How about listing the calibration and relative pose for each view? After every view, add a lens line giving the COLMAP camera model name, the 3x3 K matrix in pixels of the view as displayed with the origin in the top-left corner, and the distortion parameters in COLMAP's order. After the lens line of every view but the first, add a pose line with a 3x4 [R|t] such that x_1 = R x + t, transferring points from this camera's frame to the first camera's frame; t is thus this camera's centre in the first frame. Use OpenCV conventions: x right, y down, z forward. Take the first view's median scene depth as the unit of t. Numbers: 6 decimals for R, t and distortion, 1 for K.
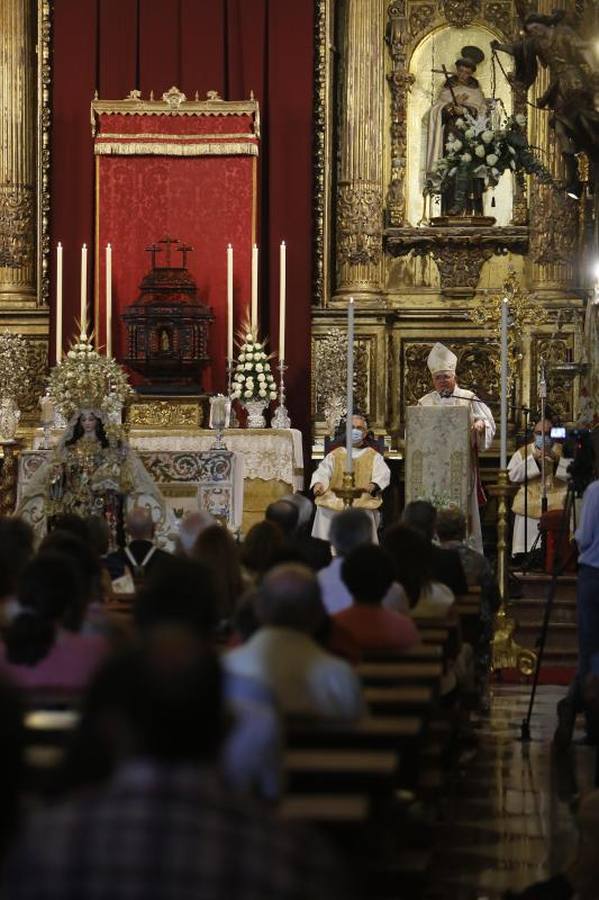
lens RADIAL K [[3014.4, 0, 285.1], [0, 3014.4, 452.0], [0, 0, 1]] dist [0.238081, -0.439035]
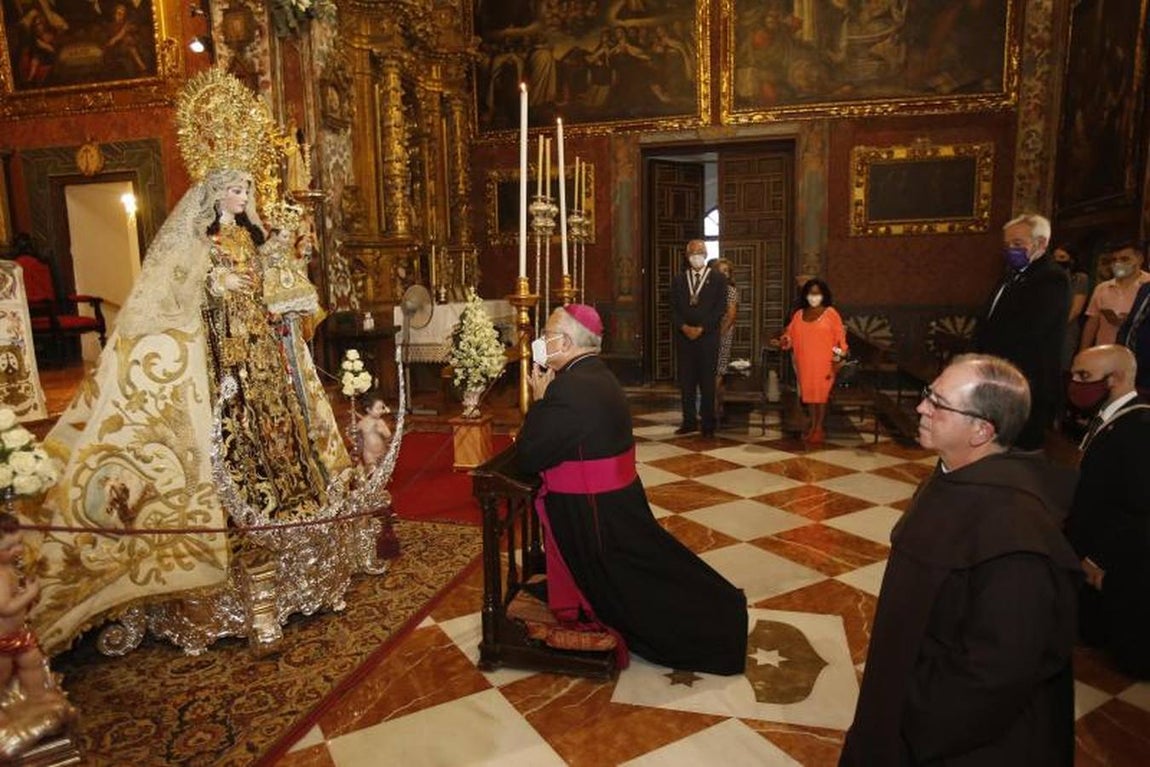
lens RADIAL K [[727.2, 0, 570.6], [0, 727.2, 383.6], [0, 0, 1]] dist [-0.061473, 0.059587]
pose [[0.161752, -0.146265, 0.975932, -0.157254], [0.011905, 0.989172, 0.146276, 0.005013], [-0.986760, -0.012042, 0.161741, 0.743630]]
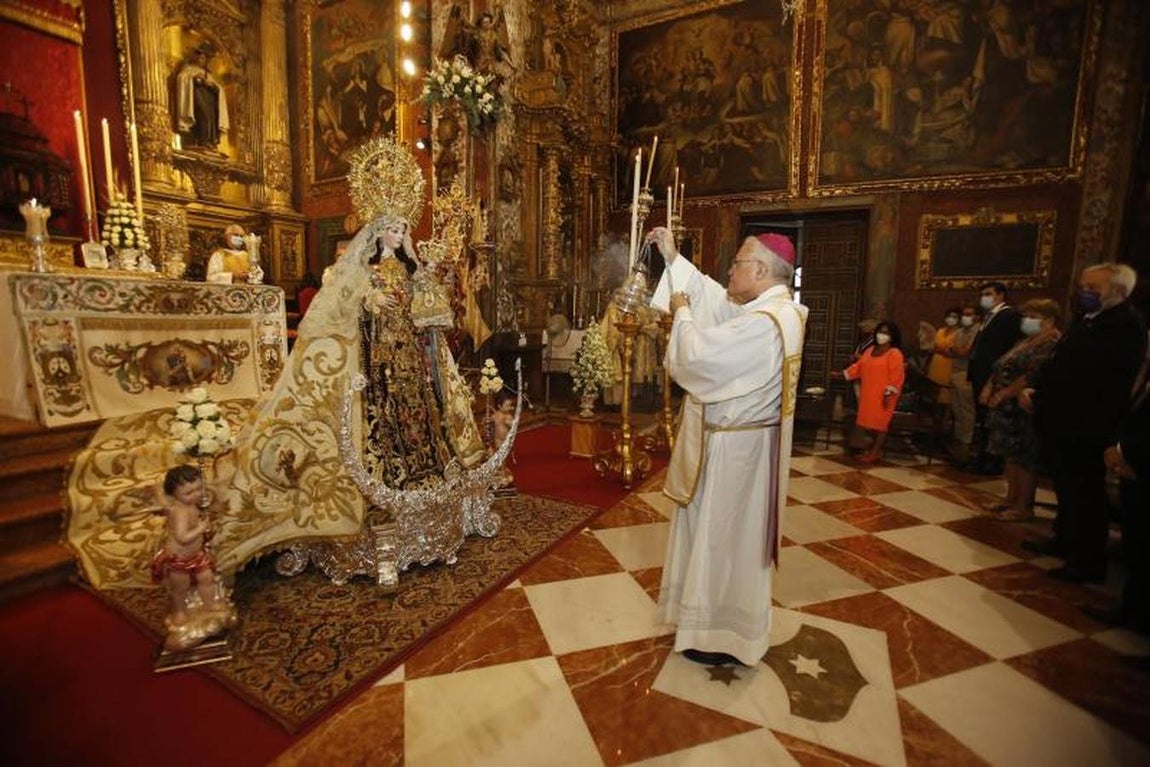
lens RADIAL K [[520.2, 0, 570.3], [0, 520.2, 383.9], [0, 0, 1]] dist [-0.079012, 0.033942]
pose [[0.378358, -0.115267, 0.918455, -0.137634], [-0.022568, 0.990773, 0.133640, 0.006949], [-0.925384, -0.071292, 0.372266, 0.740018]]
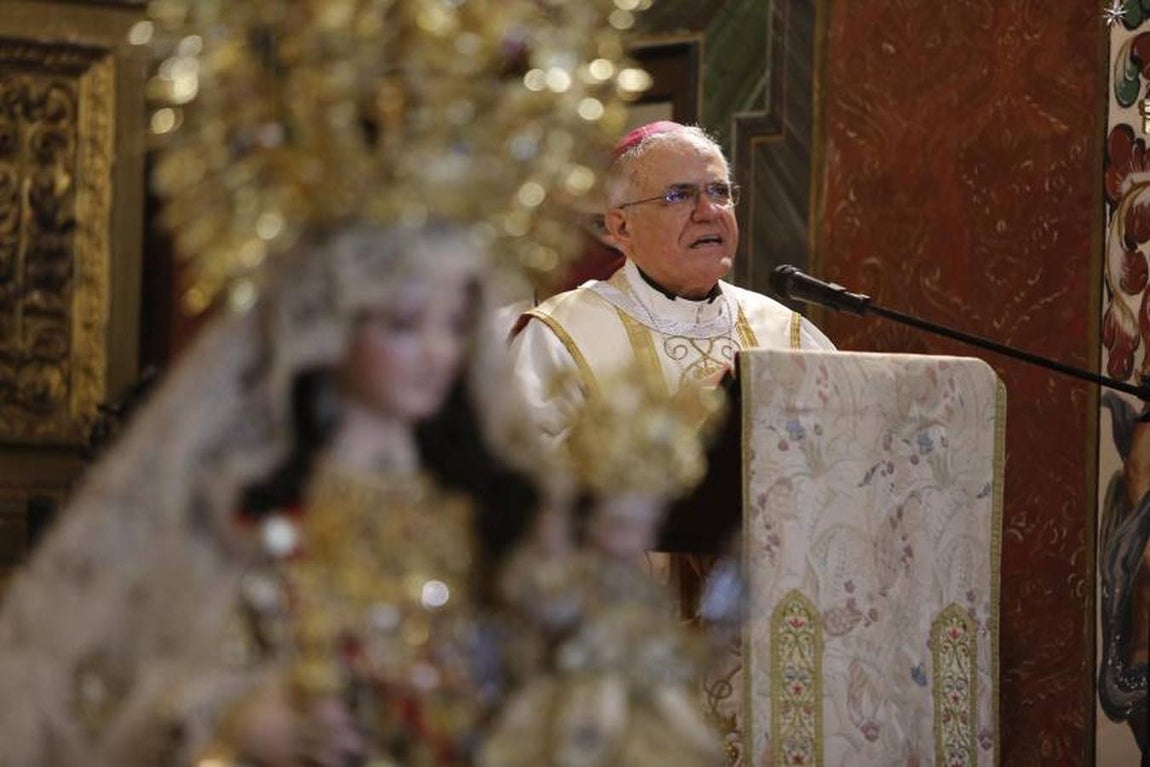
lens RADIAL K [[6065.3, 0, 578.2], [0, 6065.3, 384.2], [0, 0, 1]] dist [1.743643, -10.118889]
pose [[0.728515, 0.051806, 0.683068, -0.189984], [-0.035973, 0.998654, -0.037374, 0.000816], [-0.684084, 0.002656, 0.729398, 0.658135]]
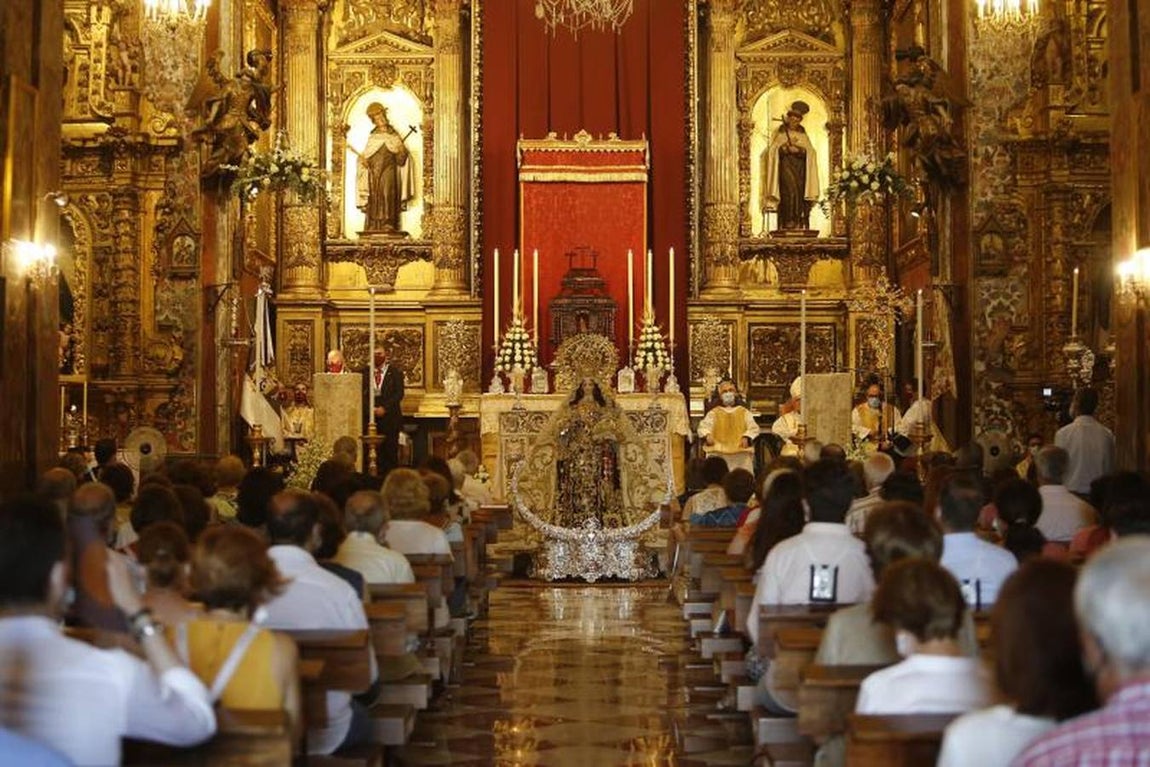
lens RADIAL K [[2318.5, 0, 571.2], [0, 2318.5, 421.9], [0, 0, 1]] dist [-0.378859, 0.102146]
pose [[0.996898, -0.006105, 0.078472, -0.121475], [0.005973, 0.999980, 0.001913, 0.002463], [-0.078483, -0.001439, 0.996914, 0.017616]]
